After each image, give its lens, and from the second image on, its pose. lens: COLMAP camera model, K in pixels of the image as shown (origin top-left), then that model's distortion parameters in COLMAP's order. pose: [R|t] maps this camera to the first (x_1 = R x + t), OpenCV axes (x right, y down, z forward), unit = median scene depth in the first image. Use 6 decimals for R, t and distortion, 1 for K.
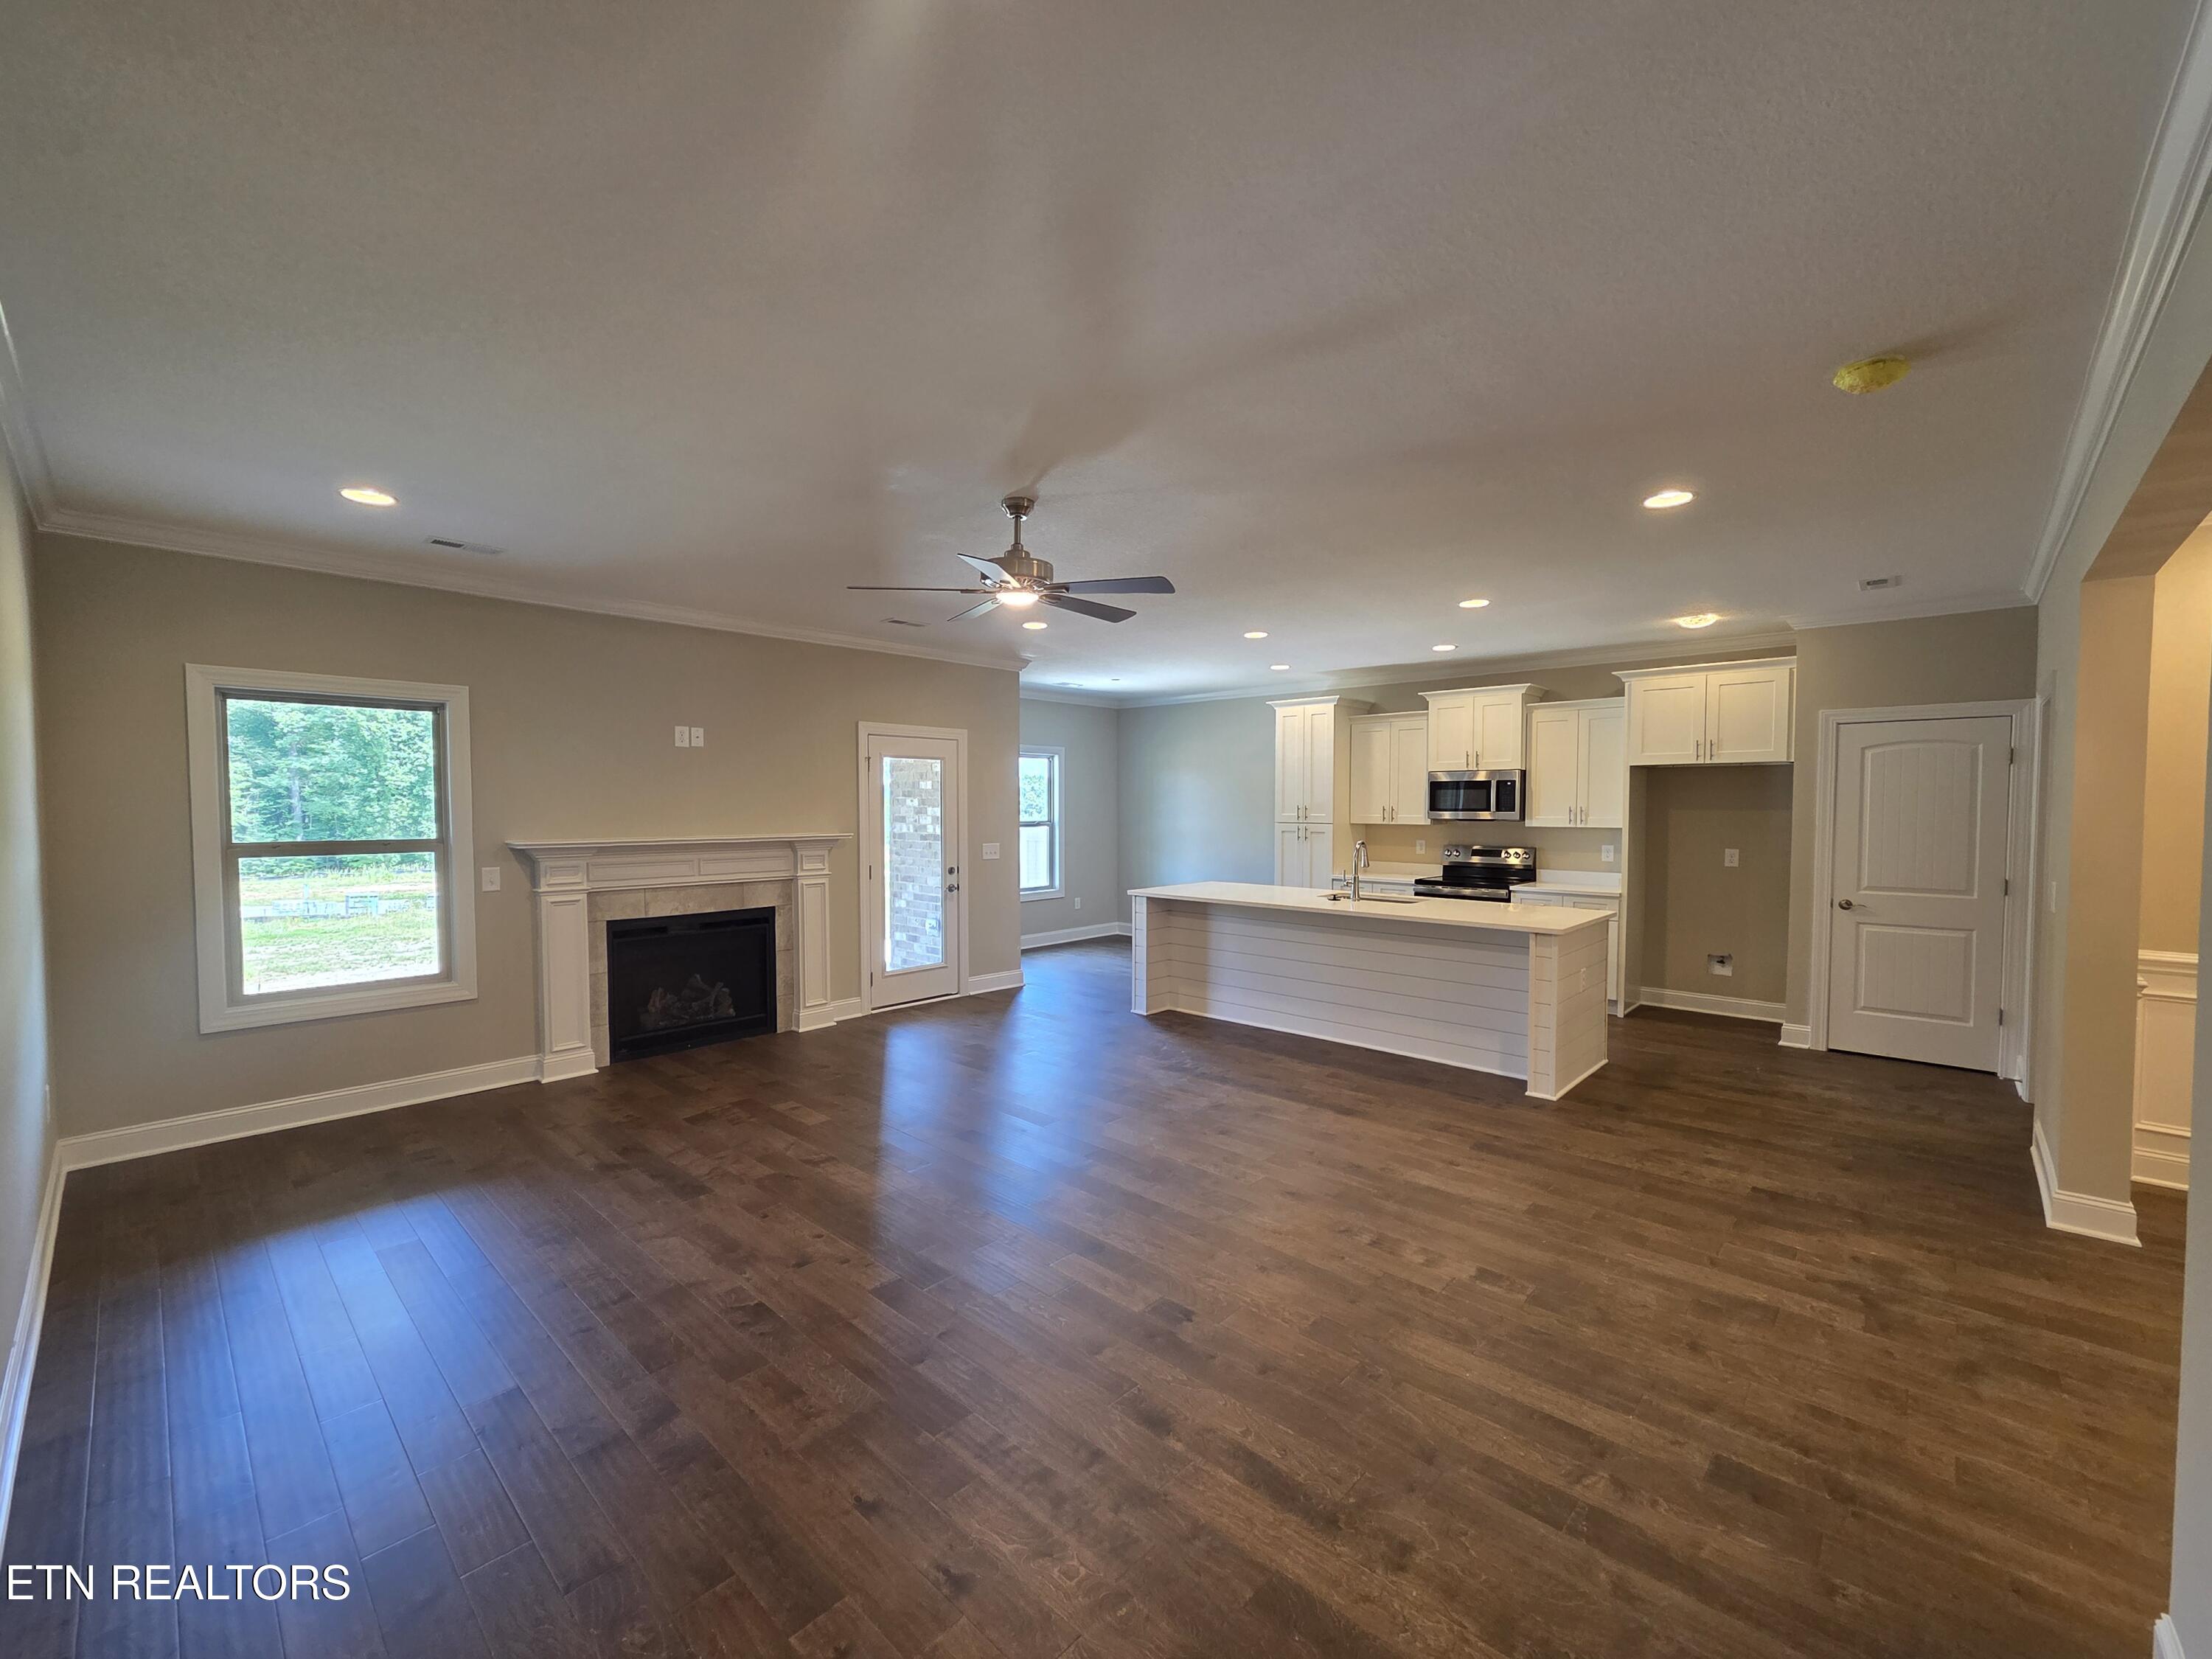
lens RADIAL K [[904.2, 0, 1093.3], [0, 904.2, 836.7], [0, 0, 1]] dist [-0.000779, -0.000209]
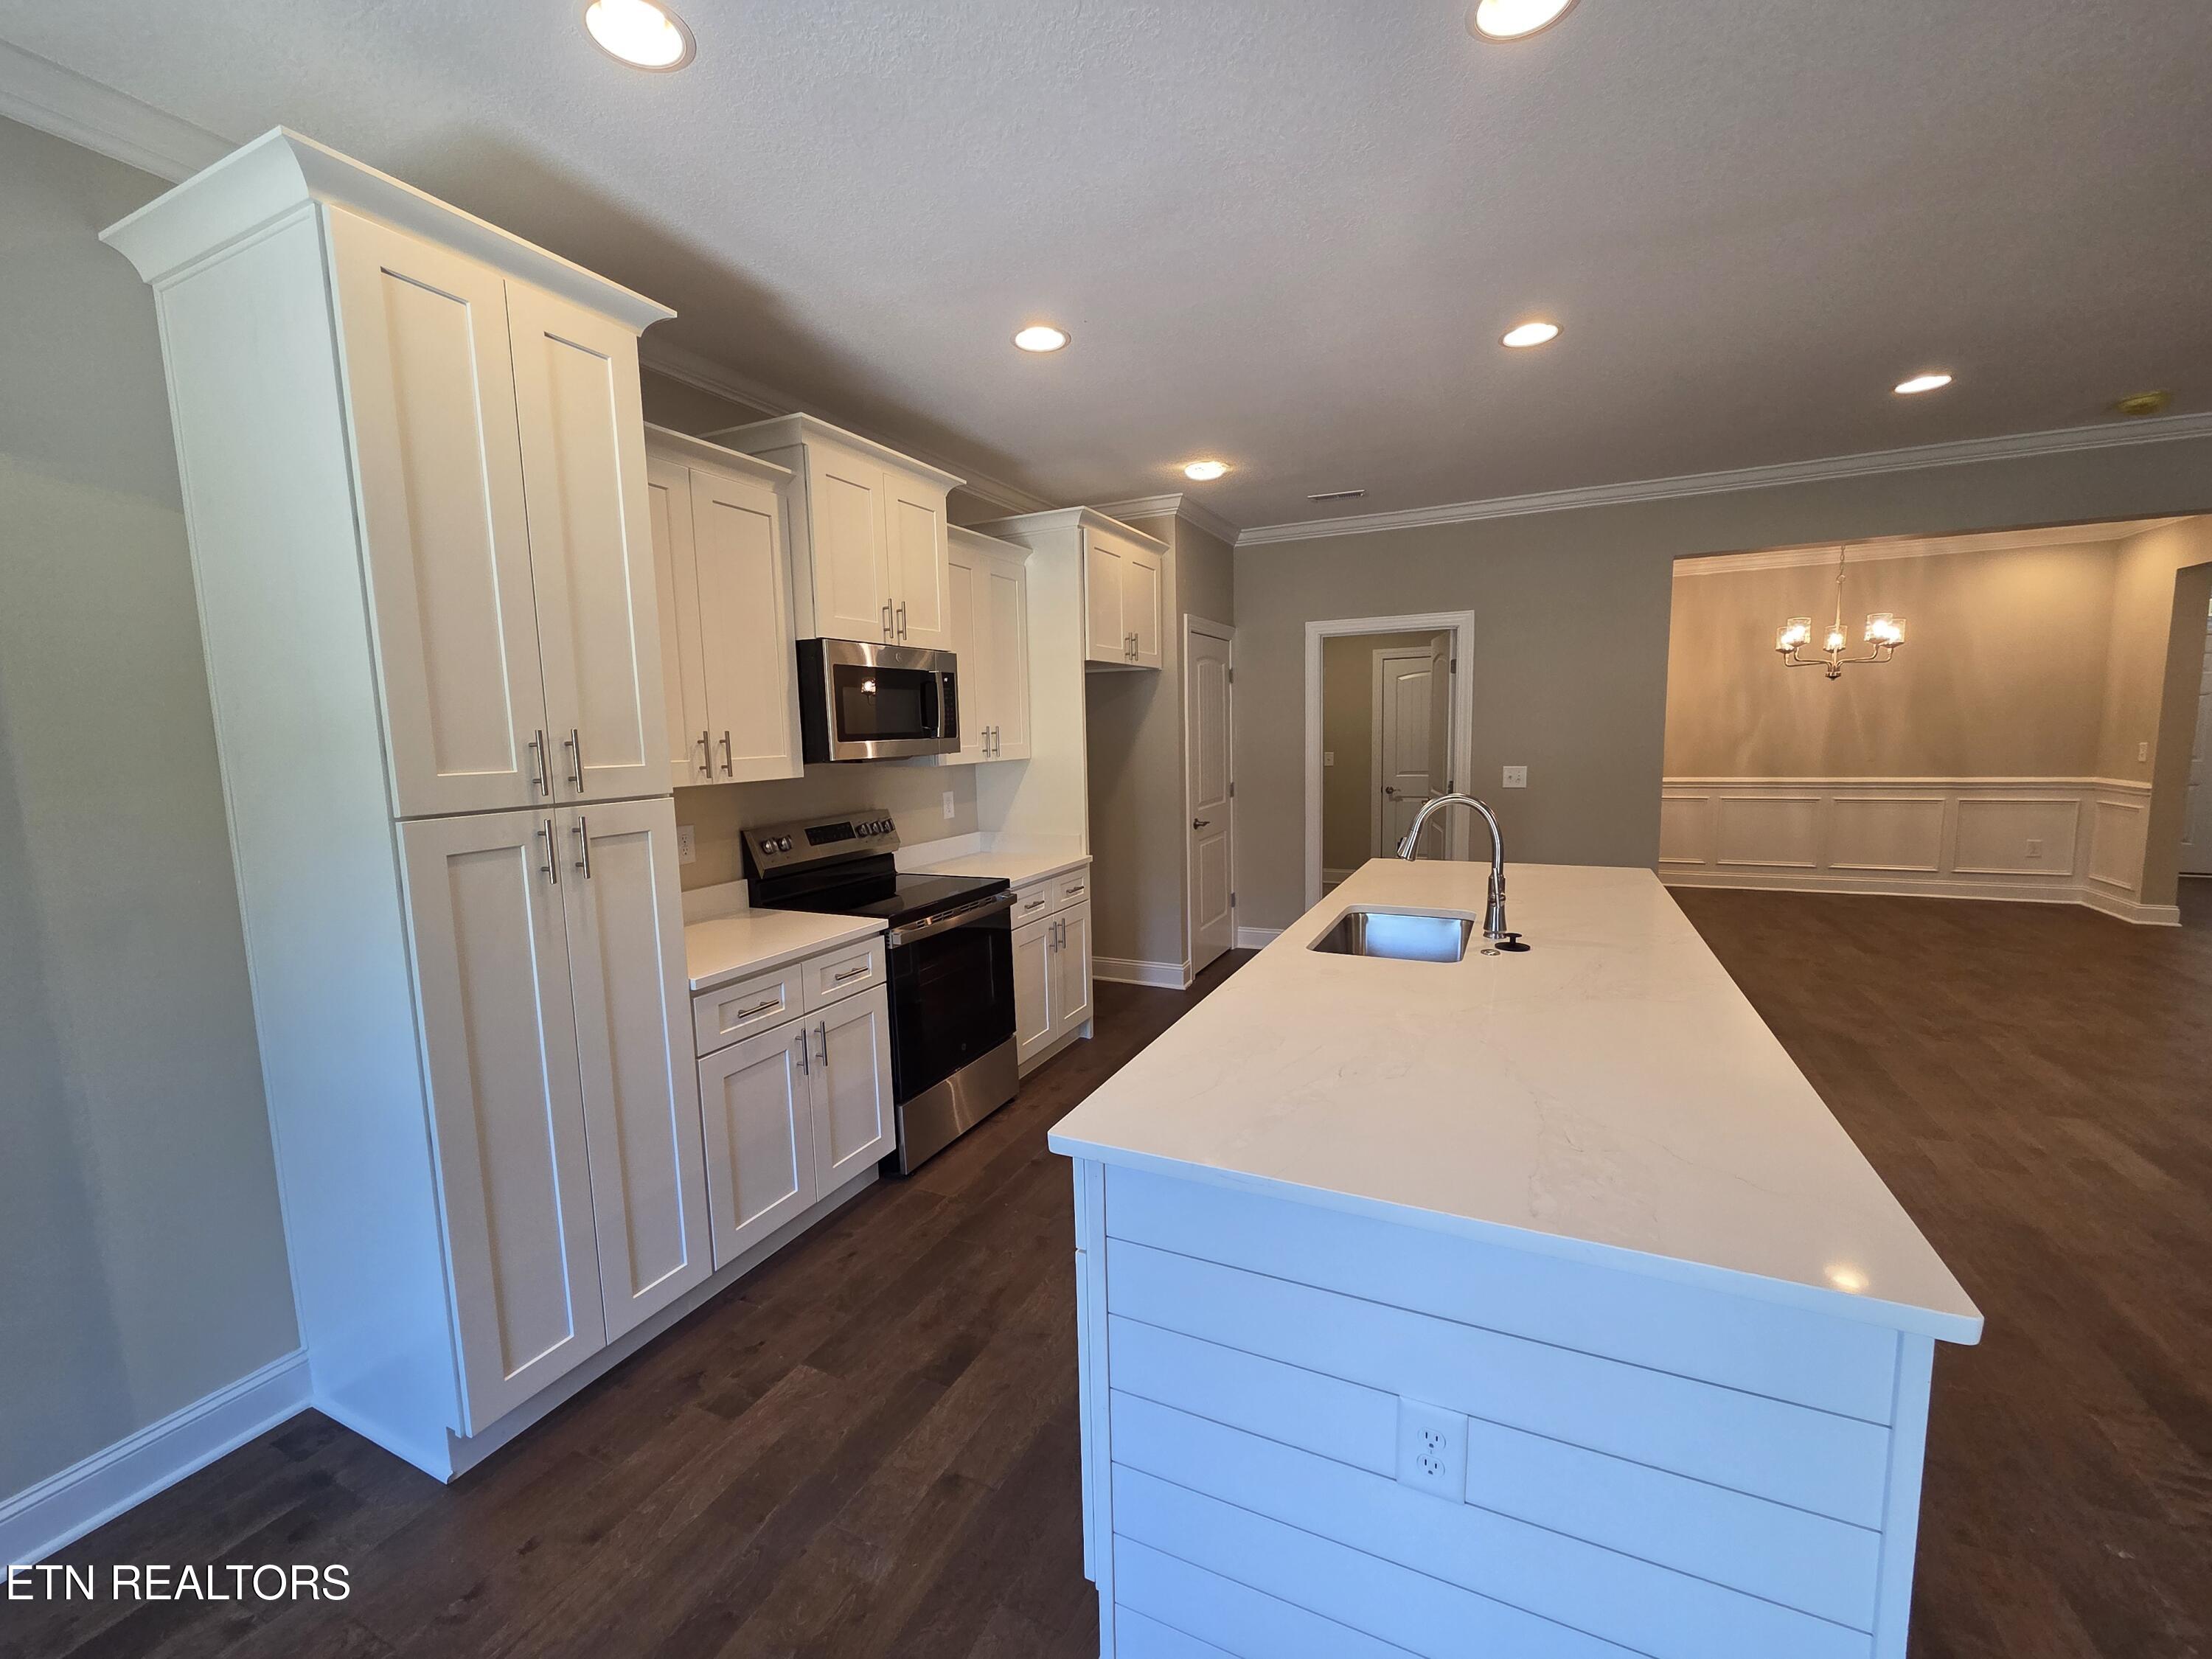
lens RADIAL K [[904.2, 0, 1093.3], [0, 904.2, 836.7], [0, 0, 1]] dist [-0.000779, -0.000209]
pose [[-0.301063, -0.106914, 0.947592, -0.055548], [0.059717, 0.989631, 0.130630, -0.048495], [-0.951732, 0.095915, -0.291557, 1.533547]]
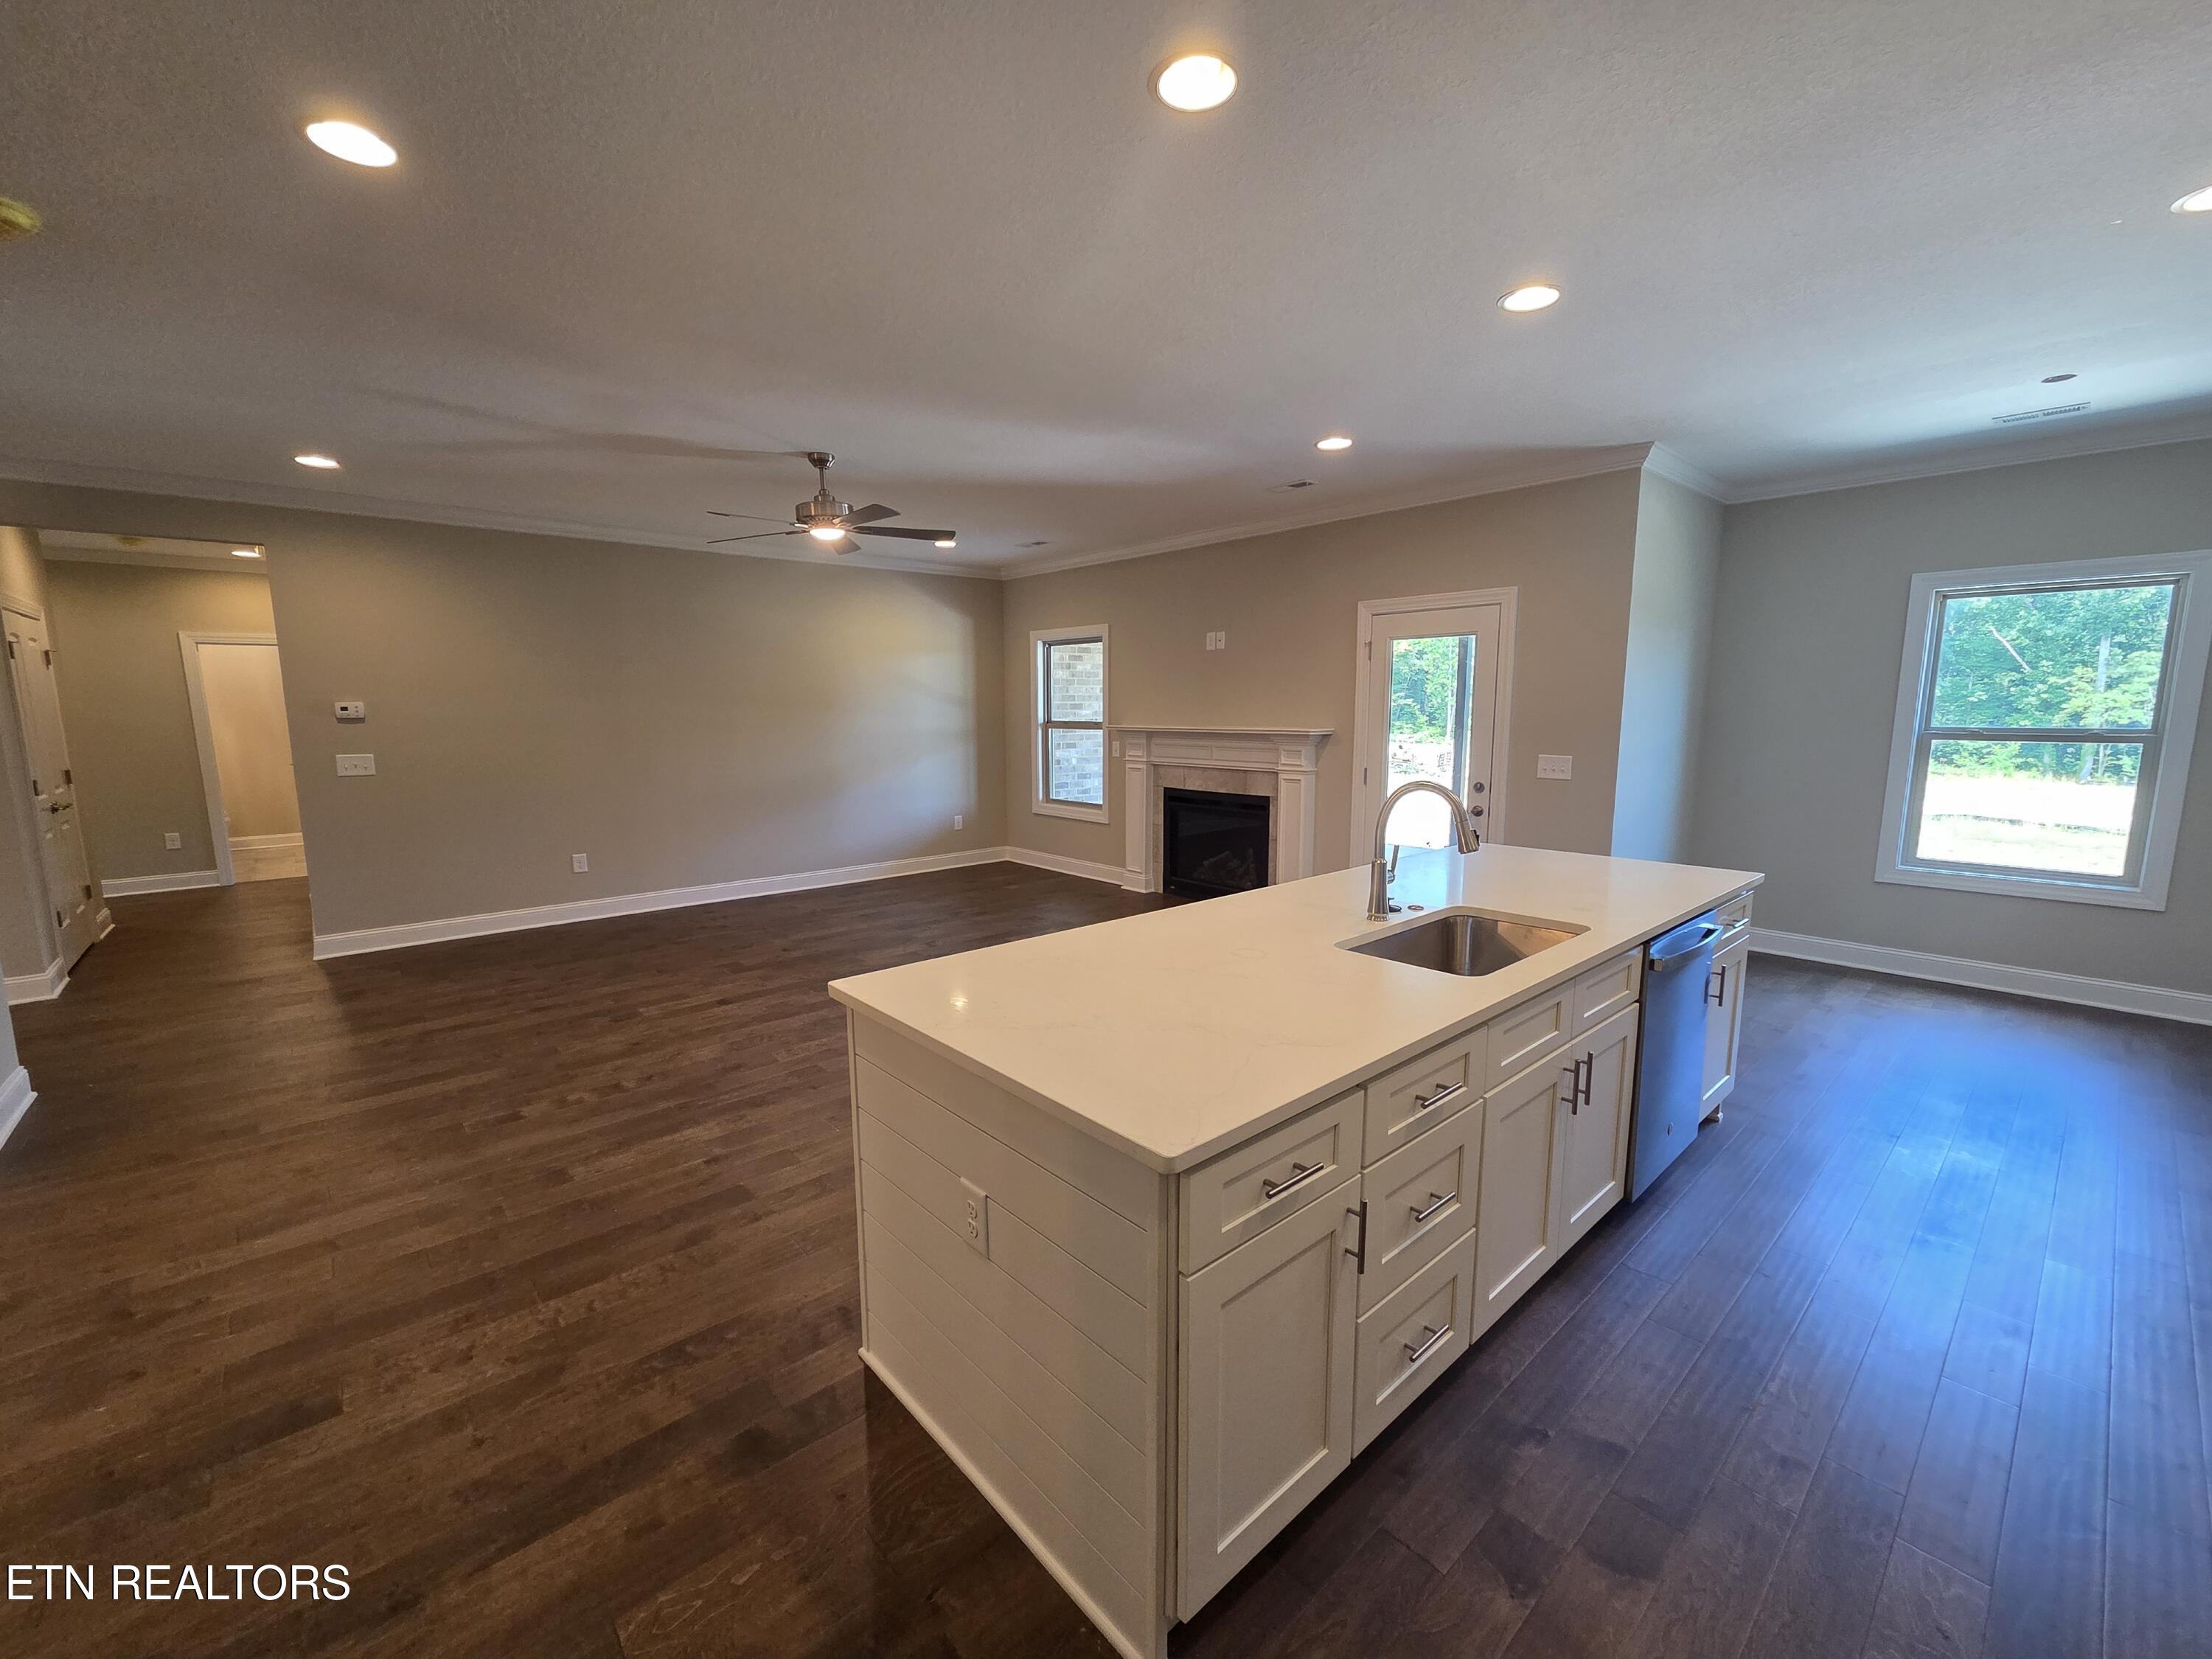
lens RADIAL K [[905.1, 0, 1095.0], [0, 905.1, 833.6], [0, 0, 1]] dist [0.011650, 0.000153]
pose [[-0.092499, 0.142801, -0.985420, 0.852015], [-0.029327, 0.988842, 0.146050, -0.033803], [0.995281, 0.042409, -0.087279, 1.070353]]
